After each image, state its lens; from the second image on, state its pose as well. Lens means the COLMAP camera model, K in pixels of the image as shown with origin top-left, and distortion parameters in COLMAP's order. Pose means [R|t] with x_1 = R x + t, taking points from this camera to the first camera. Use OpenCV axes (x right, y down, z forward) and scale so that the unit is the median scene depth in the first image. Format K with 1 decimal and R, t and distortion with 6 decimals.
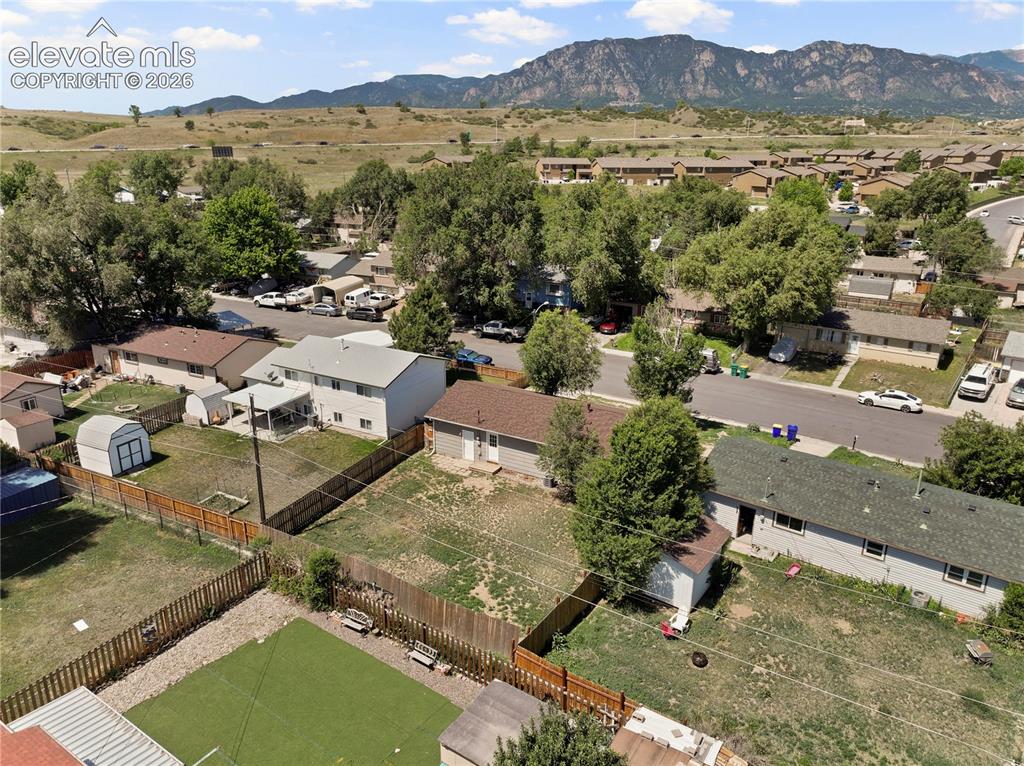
lens RADIAL K [[717.3, 0, 514.0], [0, 717.3, 384.0], [0, 0, 1]] dist [-0.000781, 0.017093]
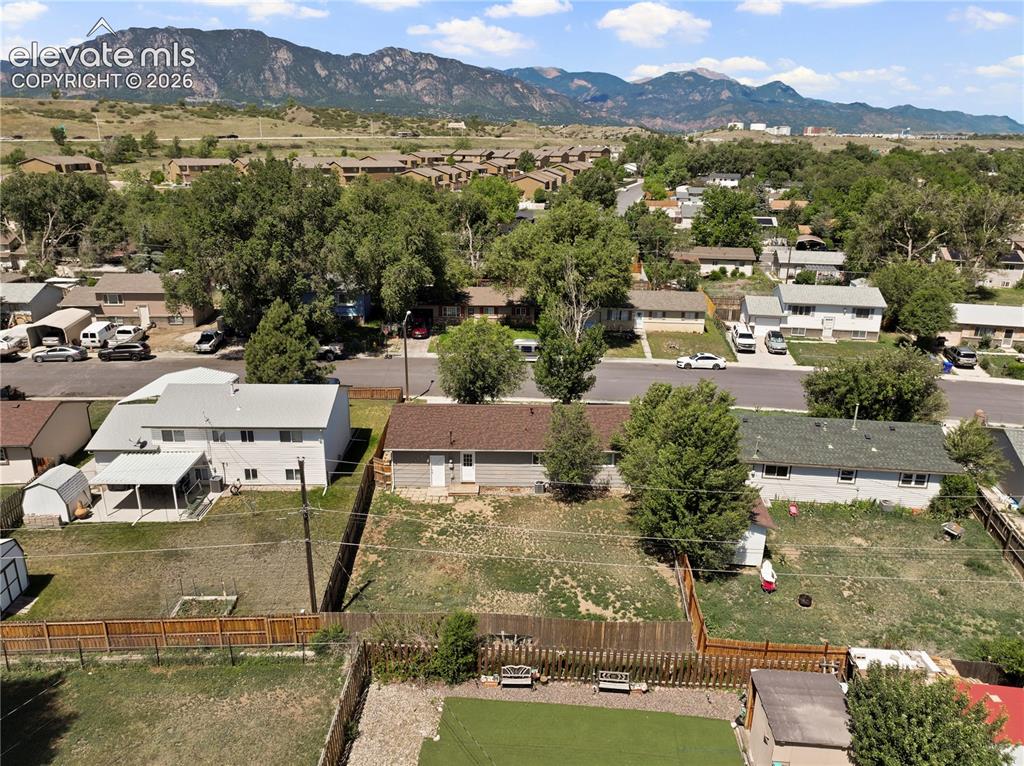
lens RADIAL K [[717.3, 0, 514.2], [0, 717.3, 385.6], [0, 0, 1]] dist [-0.000781, 0.017093]
pose [[0.863655, -0.157462, 0.478859, -0.305025], [0.156244, 0.986796, 0.042688, -0.035887], [-0.479258, 0.037951, 0.876853, 0.100036]]
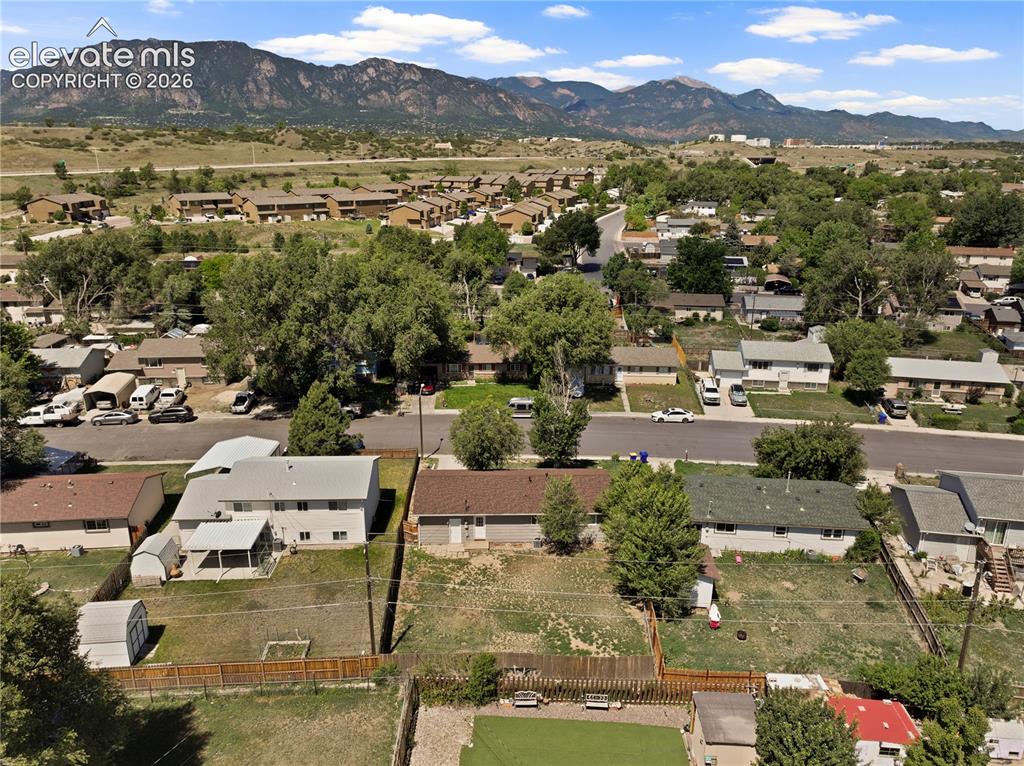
lens RADIAL K [[717.3, 0, 514.0], [0, 717.3, 385.6], [0, 0, 1]] dist [-0.000781, 0.017093]
pose [[0.853129, -0.163363, 0.495463, -0.389346], [0.168362, 0.985107, 0.034908, -0.127446], [-0.493786, 0.053636, 0.867927, -0.047370]]
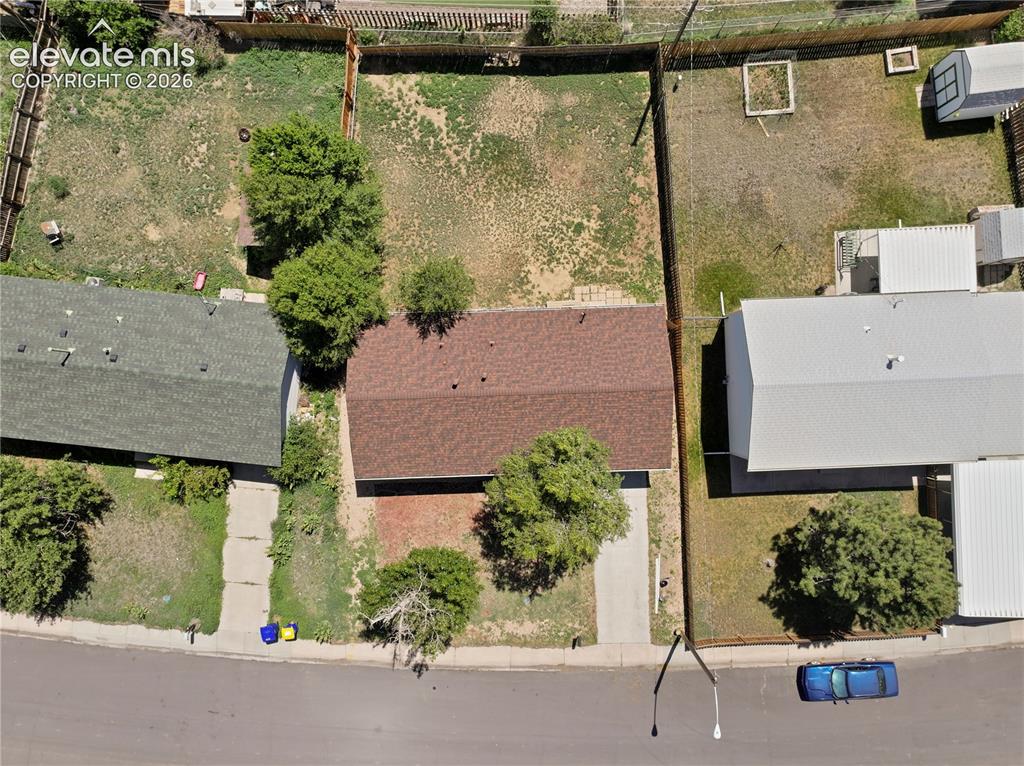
lens RADIAL K [[717.3, 0, 510.9], [0, 717.3, 375.7], [0, 0, 1]] dist [-0.000781, 0.017093]
pose [[-0.853620, 0.520868, -0.005445, 0.039905], [-0.166347, -0.262680, 0.950436, -0.496951], [0.493621, 0.812217, 0.310874, 0.570703]]
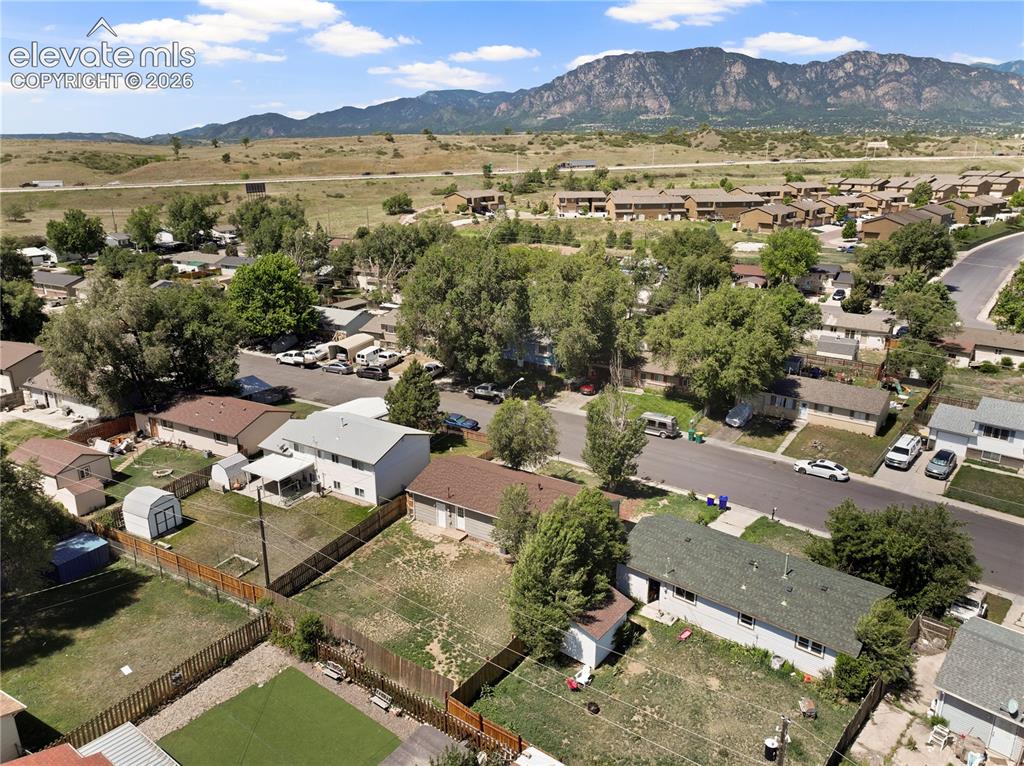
lens RADIAL K [[717.3, 0, 513.7], [0, 717.3, 384.2], [0, 0, 1]] dist [-0.000781, 0.017093]
pose [[0.999122, 0.004004, -0.041710, 0.080221], [-0.004682, 0.999858, -0.016177, -0.086125], [0.041639, 0.016358, 0.998999, -0.148570]]
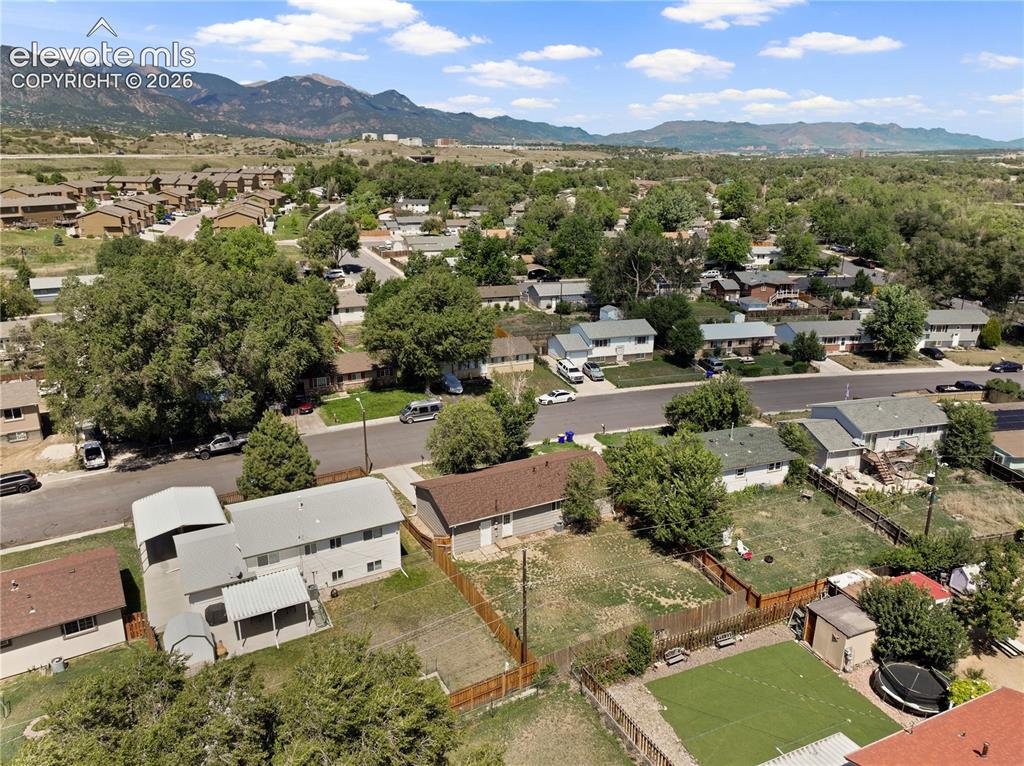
lens RADIAL K [[717.3, 0, 514.1], [0, 717.3, 385.5], [0, 0, 1]] dist [-0.000781, 0.017093]
pose [[0.529853, -0.261614, 0.806730, -0.682158], [0.265888, 0.954517, 0.134907, -0.213984], [-0.805332, 0.143019, 0.575314, 0.200424]]
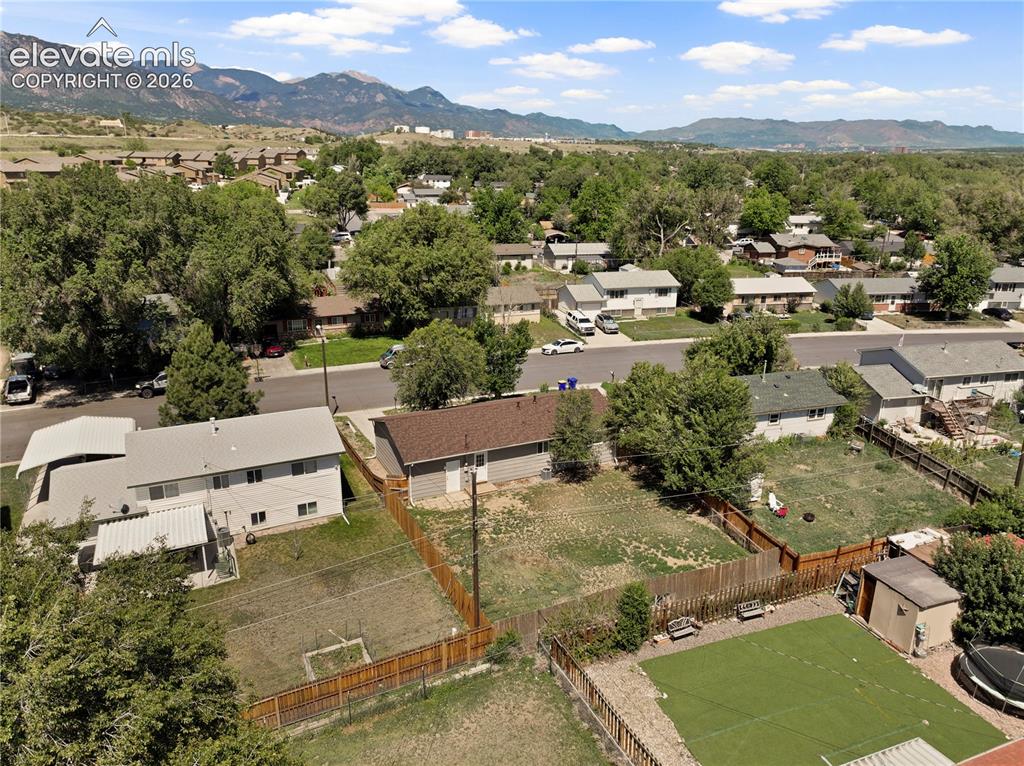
lens RADIAL K [[717.3, 0, 514.2], [0, 717.3, 385.5], [0, 0, 1]] dist [-0.000781, 0.017093]
pose [[0.566670, -0.254861, 0.783537, -0.538899], [0.254462, 0.958605, 0.127774, -0.094695], [-0.783667, 0.126975, 0.608065, 0.269188]]
